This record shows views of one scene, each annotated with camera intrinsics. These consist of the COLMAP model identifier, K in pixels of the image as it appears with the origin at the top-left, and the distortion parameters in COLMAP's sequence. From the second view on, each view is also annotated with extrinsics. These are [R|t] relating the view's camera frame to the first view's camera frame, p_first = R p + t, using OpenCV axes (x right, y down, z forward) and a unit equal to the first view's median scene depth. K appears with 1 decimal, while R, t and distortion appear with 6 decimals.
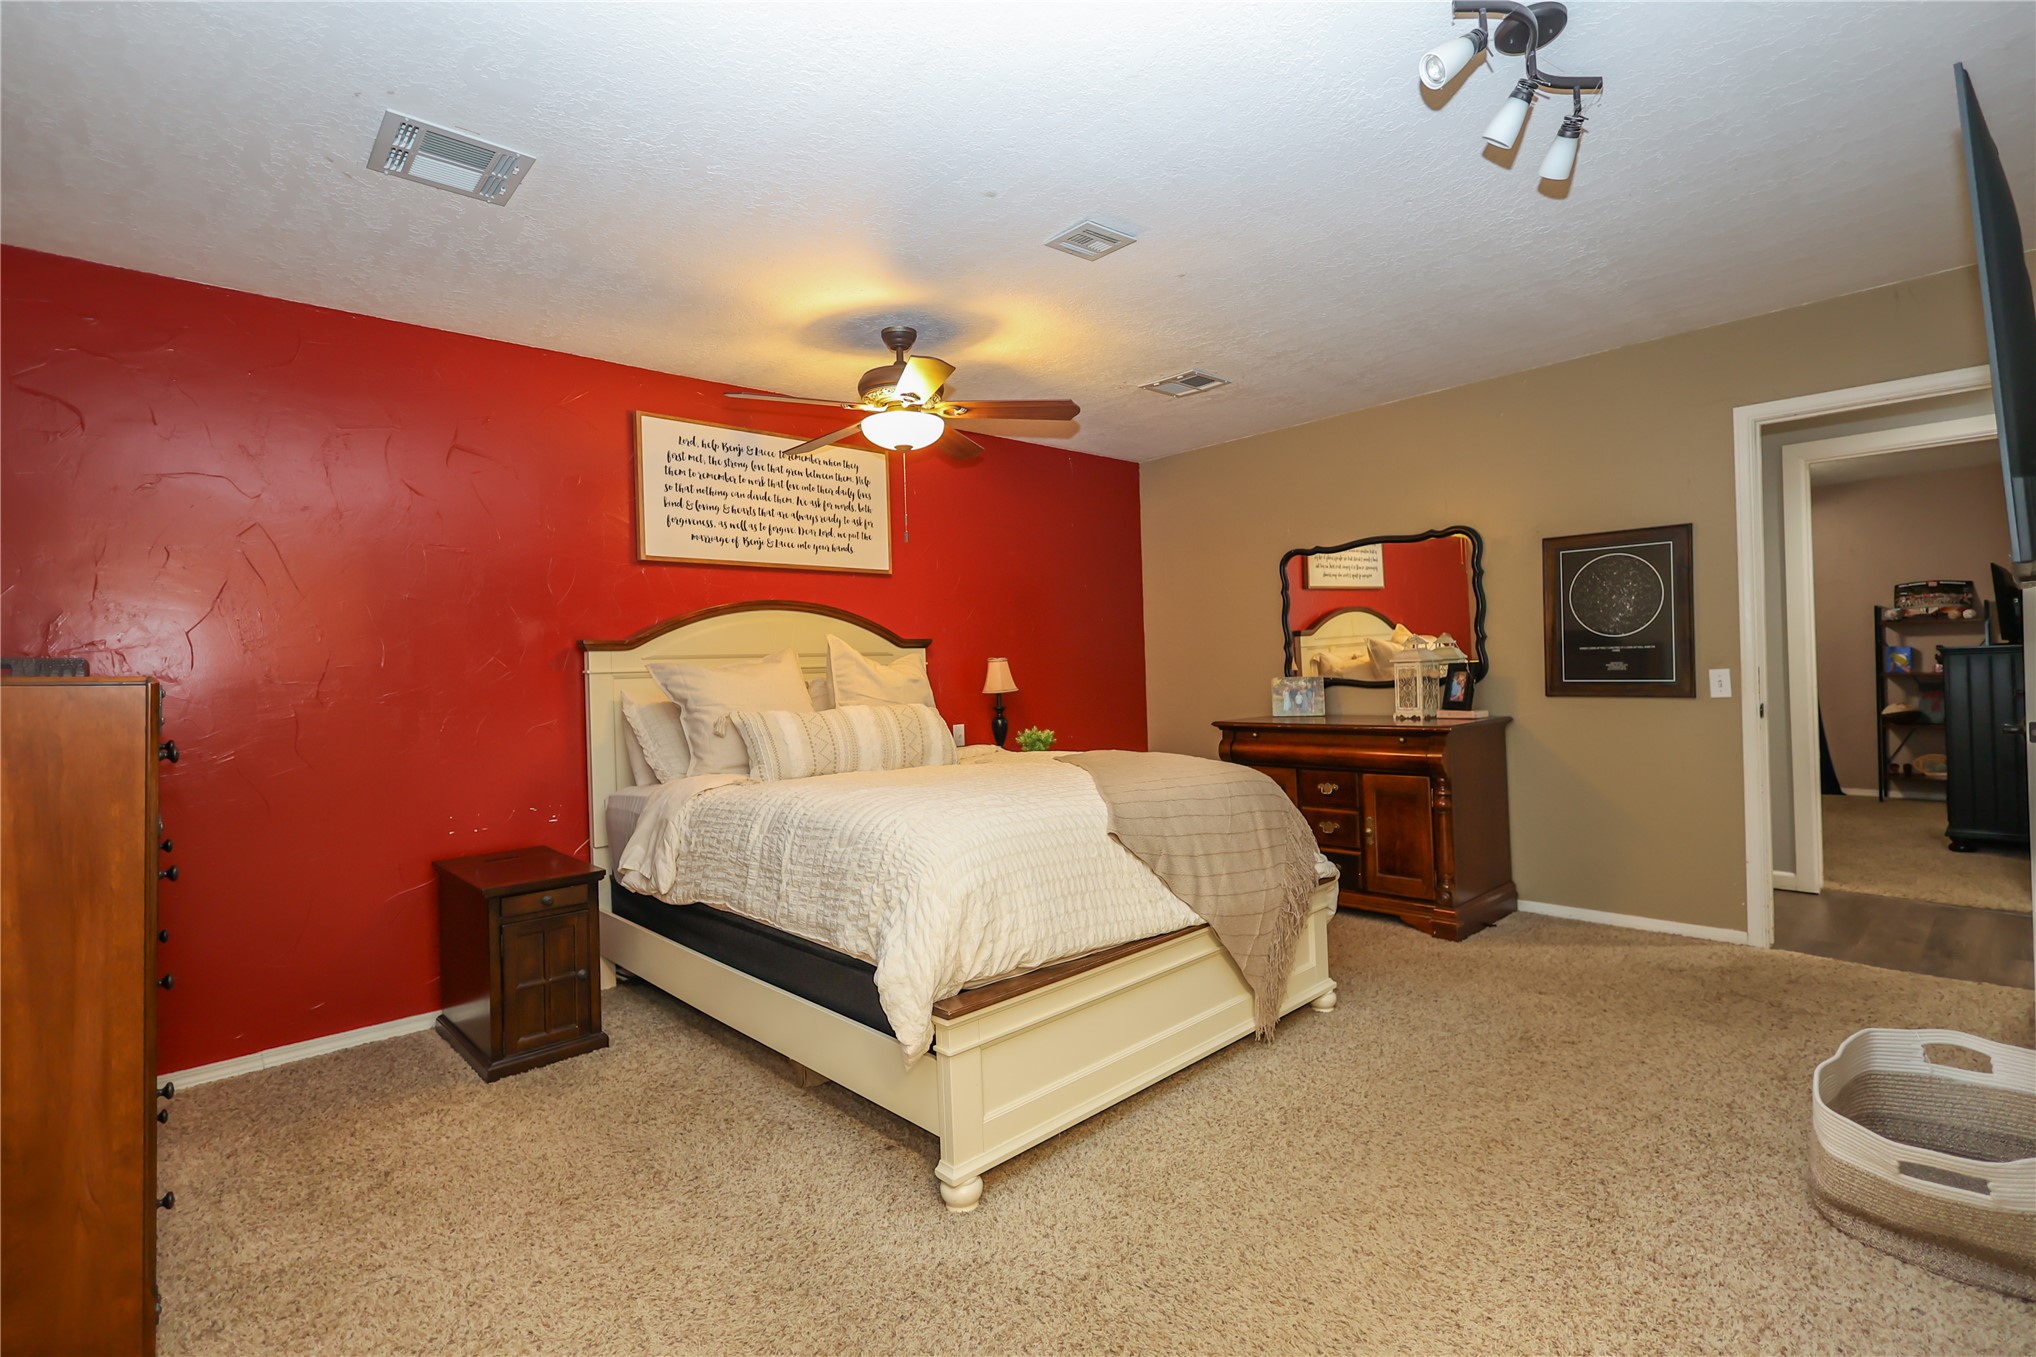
lens RADIAL K [[944.9, 0, 1014.1], [0, 944.9, 681.3], [0, 0, 1]] dist [-0.001866, 0.000396]
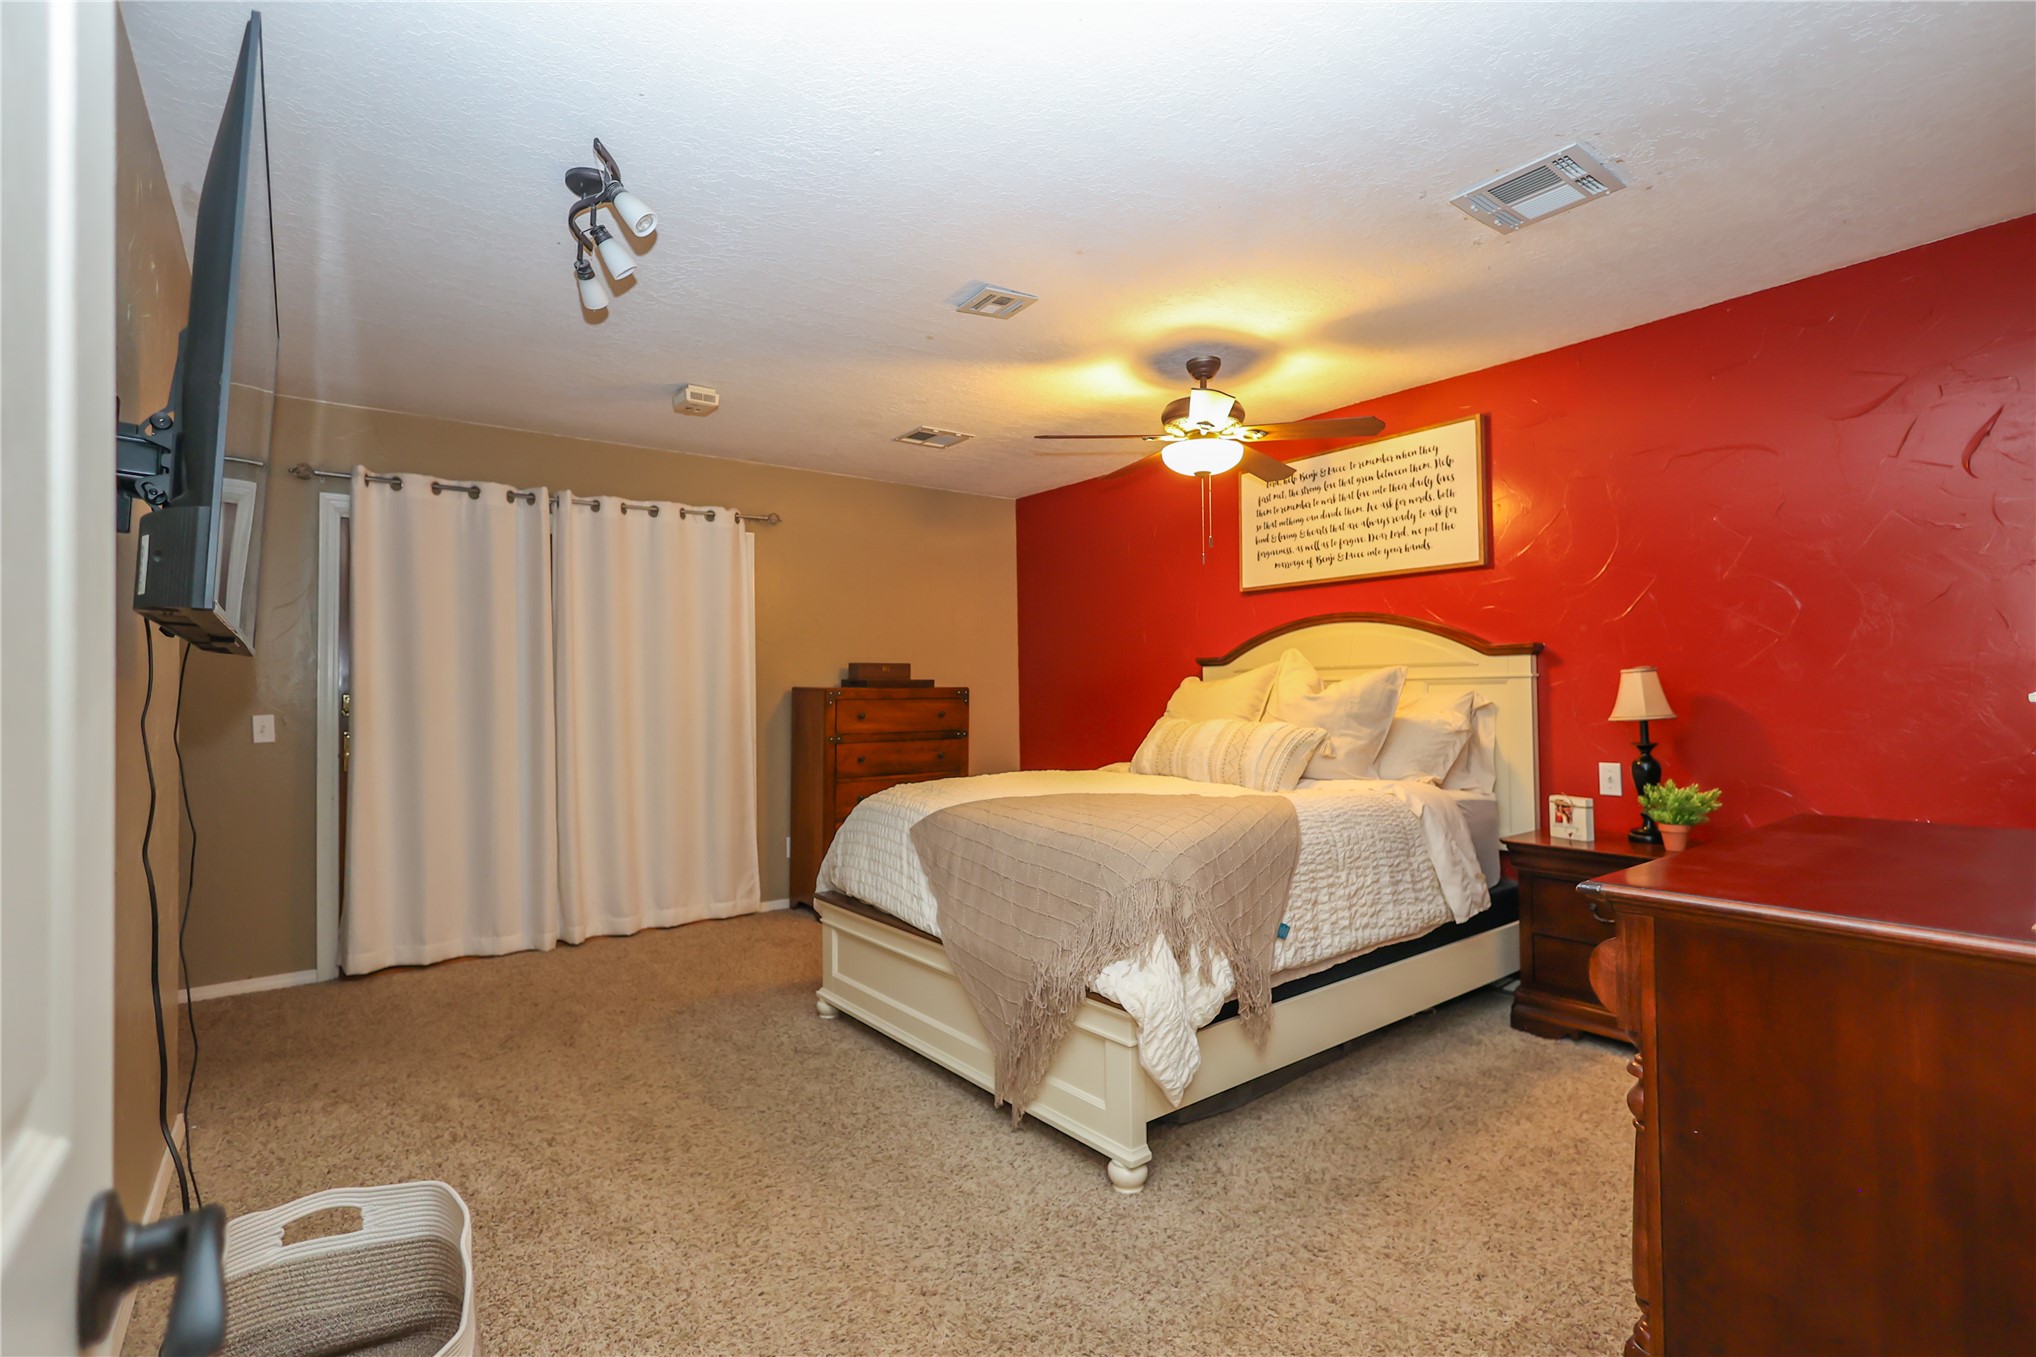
lens RADIAL K [[944.9, 0, 1010.6], [0, 944.9, 673.3], [0, 0, 1]] dist [-0.001866, 0.000396]
pose [[-0.104816, 0.017603, -0.994336, 0.789100], [0.006333, 0.999835, 0.017032, -0.040550], [0.994472, -0.004512, -0.104910, 0.750157]]
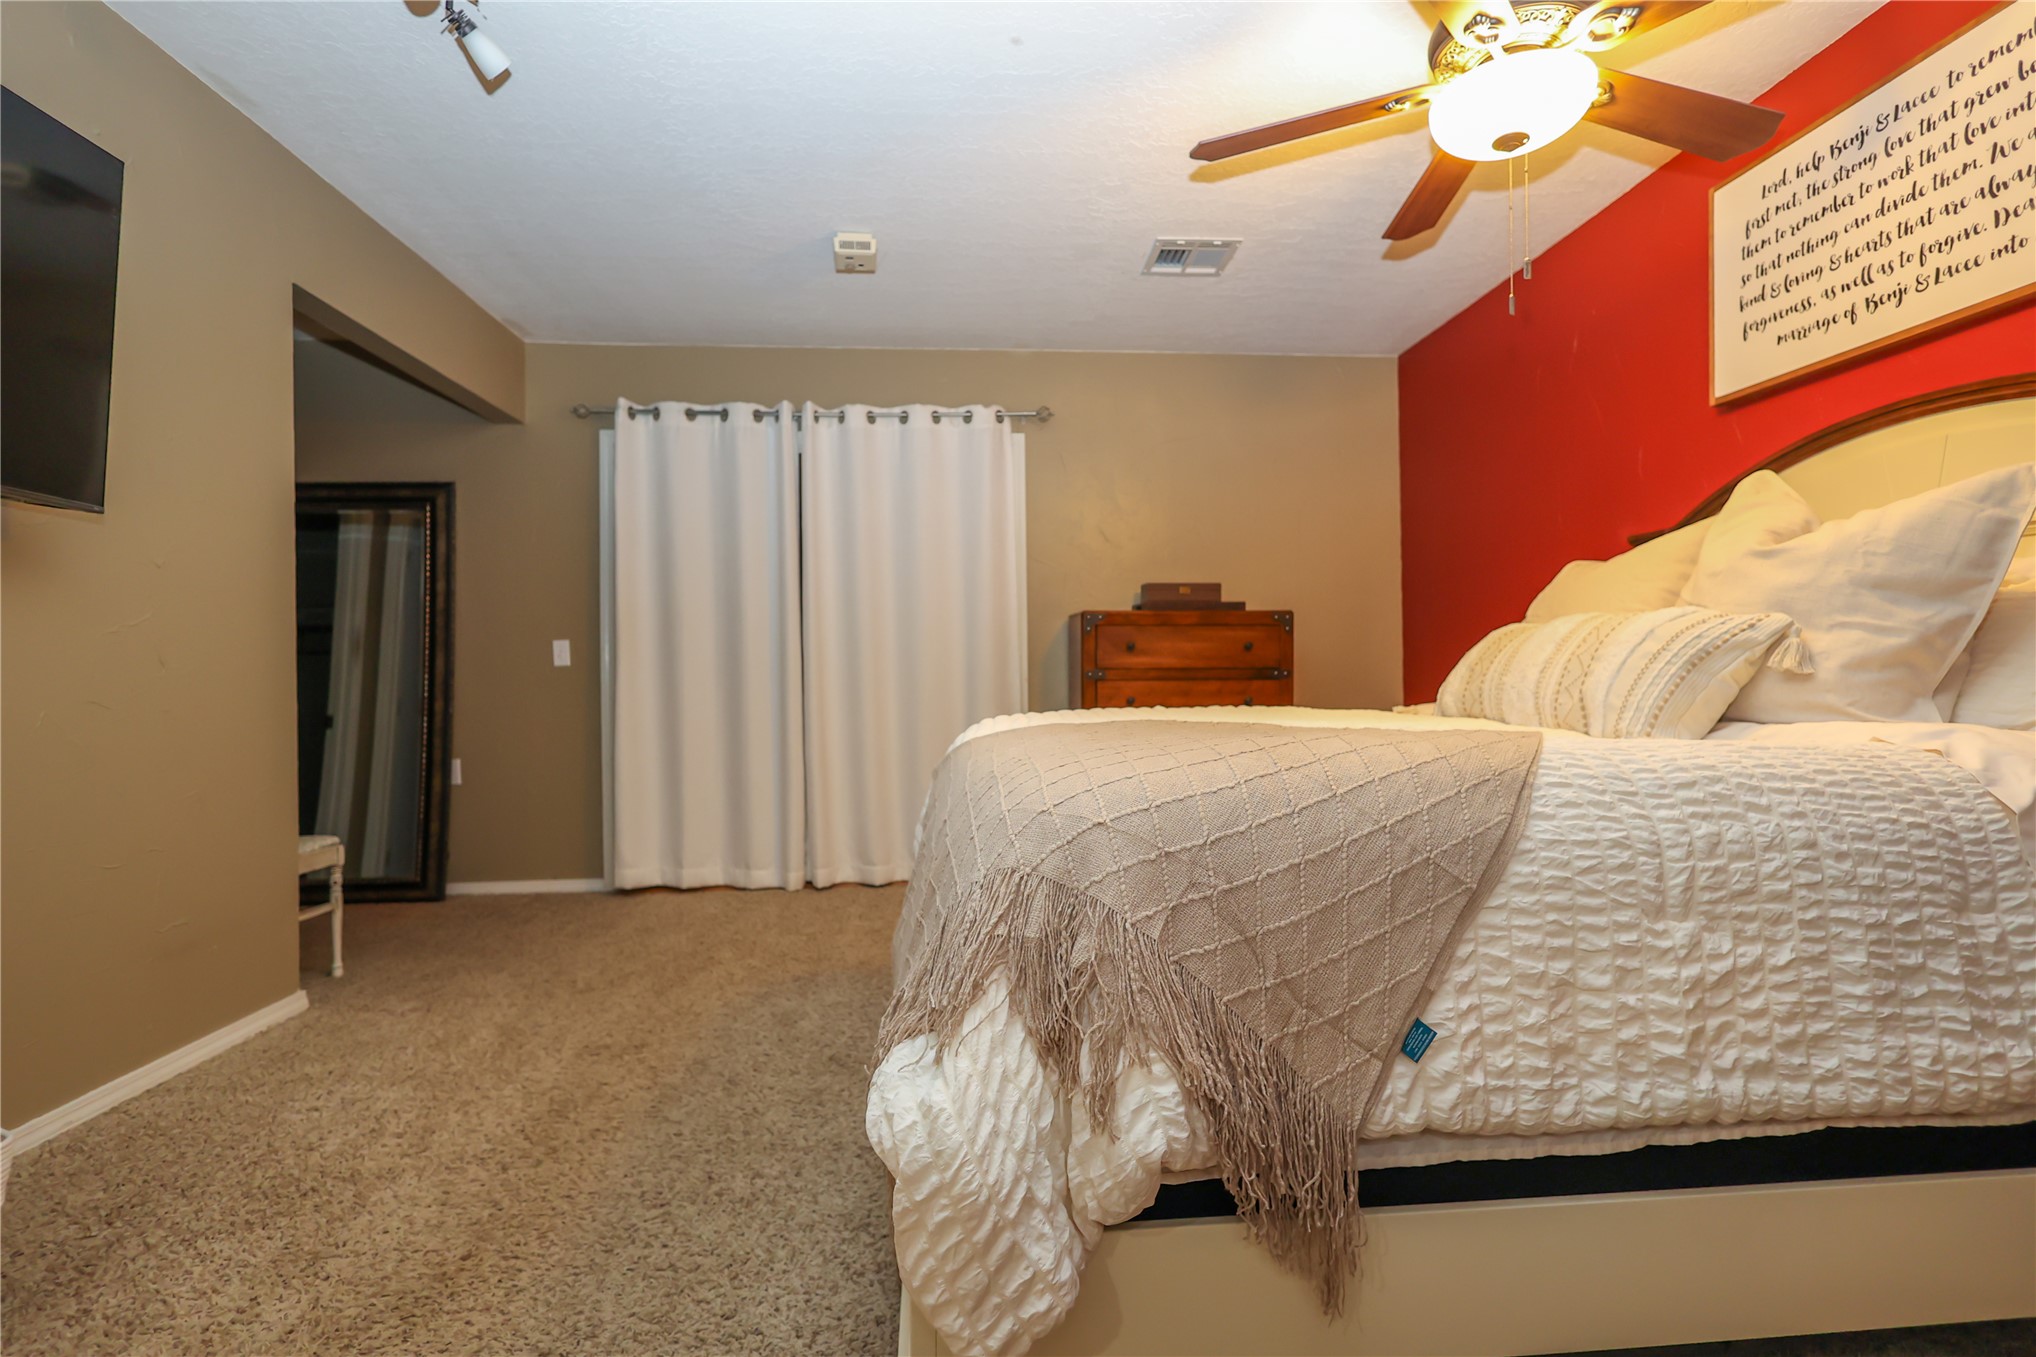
lens RADIAL K [[944.9, 0, 1013.6], [0, 944.9, 675.3], [0, 0, 1]] dist [-0.001866, 0.000396]
pose [[-0.624237, 0.038489, -0.780286, 0.423598], [0.023549, 0.999259, 0.030451, 0.031001], [0.780880, 0.000634, -0.624681, 0.934122]]
